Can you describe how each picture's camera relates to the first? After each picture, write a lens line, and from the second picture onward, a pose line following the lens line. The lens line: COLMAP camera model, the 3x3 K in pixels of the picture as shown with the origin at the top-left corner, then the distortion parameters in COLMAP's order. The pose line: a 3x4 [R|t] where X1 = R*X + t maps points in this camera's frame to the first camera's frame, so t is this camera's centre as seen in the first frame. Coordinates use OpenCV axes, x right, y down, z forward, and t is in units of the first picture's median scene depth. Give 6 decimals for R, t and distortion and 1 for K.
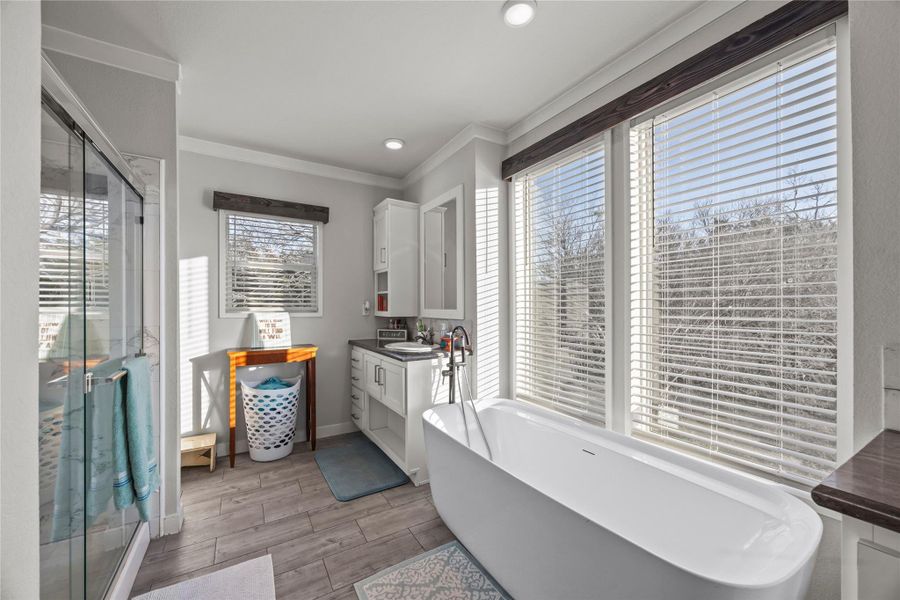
lens RADIAL K [[345.7, 0, 450.7], [0, 345.7, 303.6], [0, 0, 1]] dist [-0.001018, 0.000099]
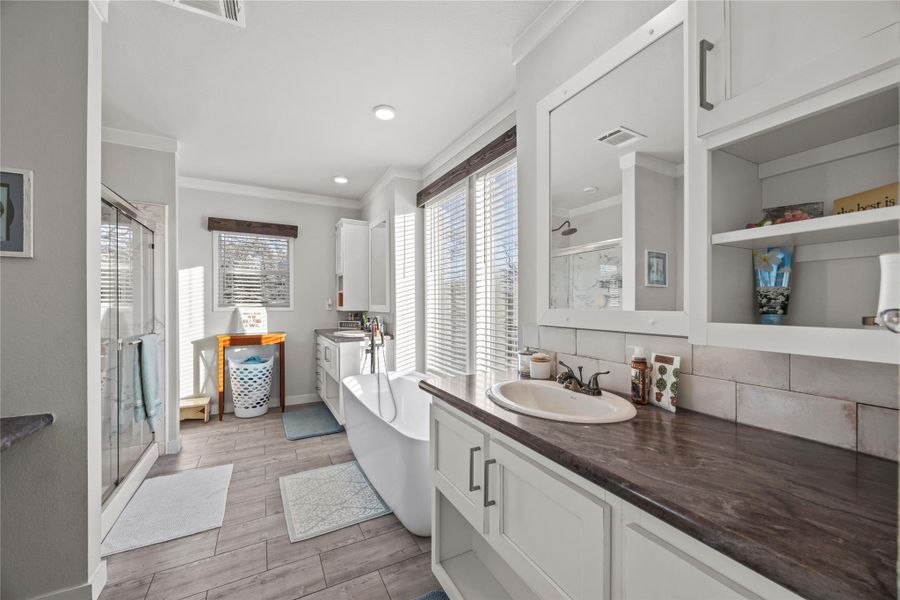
lens RADIAL K [[345.7, 0, 448.0], [0, 345.7, 301.9], [0, 0, 1]] dist [-0.001018, 0.000099]
pose [[0.998697, 0.000729, -0.051026, 0.345499], [-0.000566, 0.999995, 0.003192, -0.000041], [0.051028, -0.003159, 0.998692, -0.326580]]
